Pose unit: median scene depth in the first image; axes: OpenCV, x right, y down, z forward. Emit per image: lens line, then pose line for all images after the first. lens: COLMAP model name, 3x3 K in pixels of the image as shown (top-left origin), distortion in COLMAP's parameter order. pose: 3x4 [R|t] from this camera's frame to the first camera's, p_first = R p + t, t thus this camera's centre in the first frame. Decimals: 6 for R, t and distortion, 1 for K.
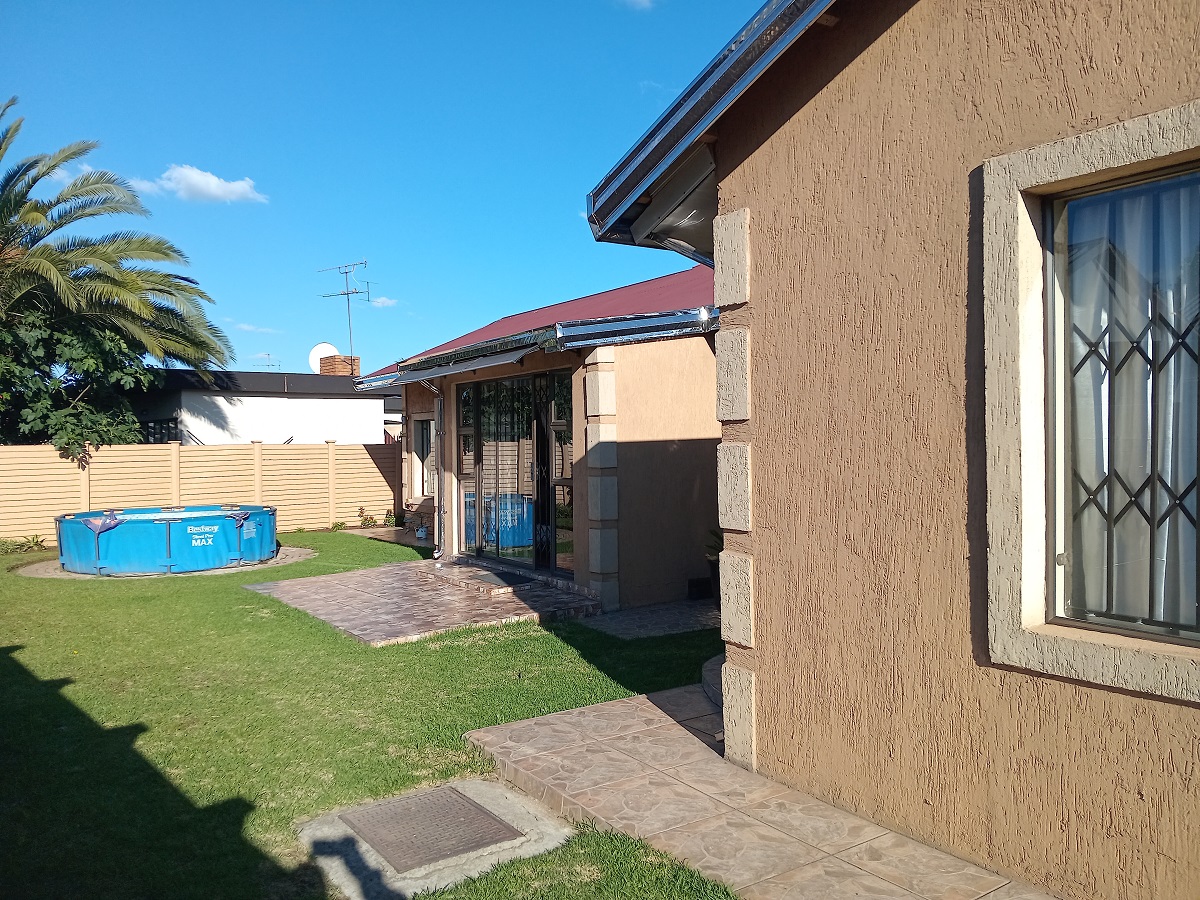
lens RADIAL K [[916.5, 0, 600.6], [0, 916.5, 446.6], [0, 0, 1]] dist [0.108932, -0.238176]
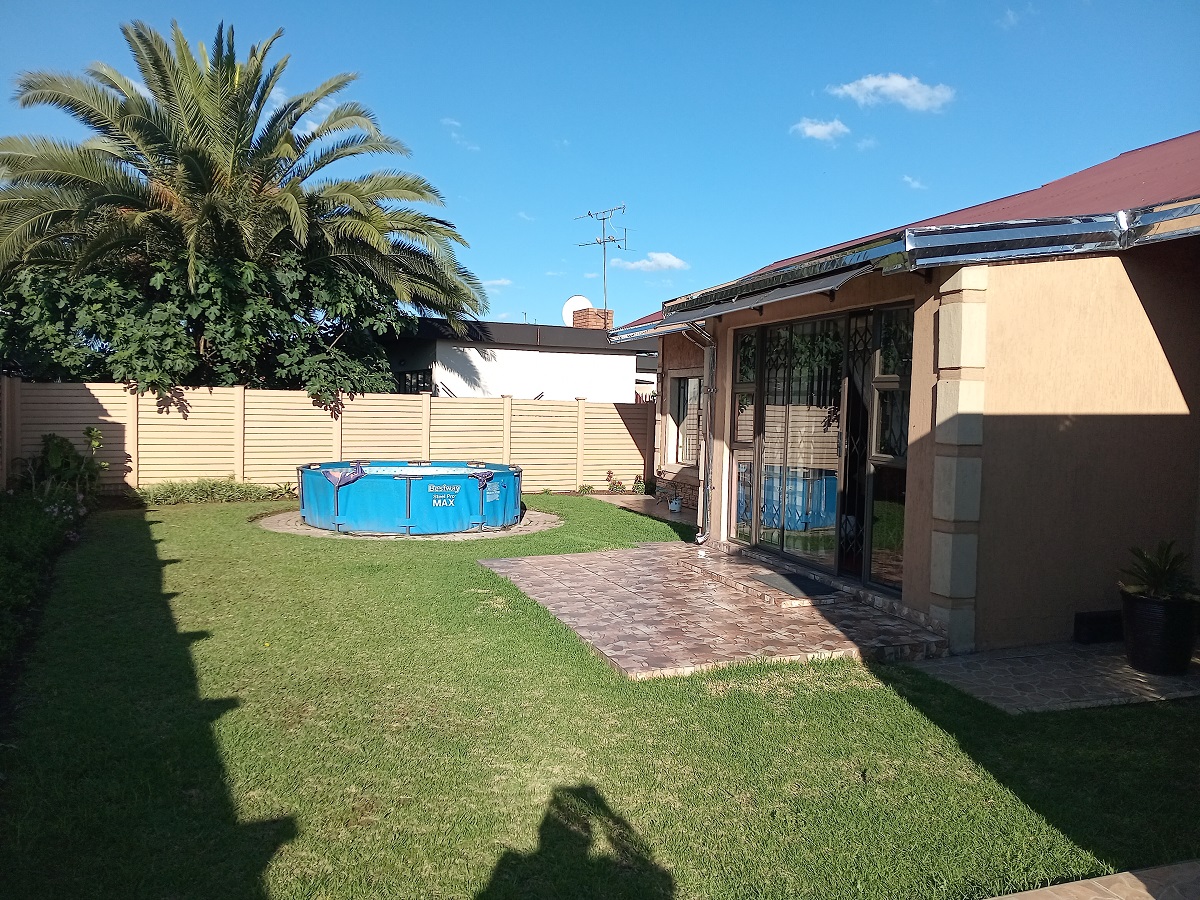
lens RADIAL K [[916.5, 0, 600.6], [0, 916.5, 446.6], [0, 0, 1]] dist [0.108932, -0.238176]
pose [[0.965428, 0.047827, -0.256244, -0.051151], [-0.038113, 0.998359, 0.042742, 0.003456], [0.257868, -0.031498, 0.965667, 0.167879]]
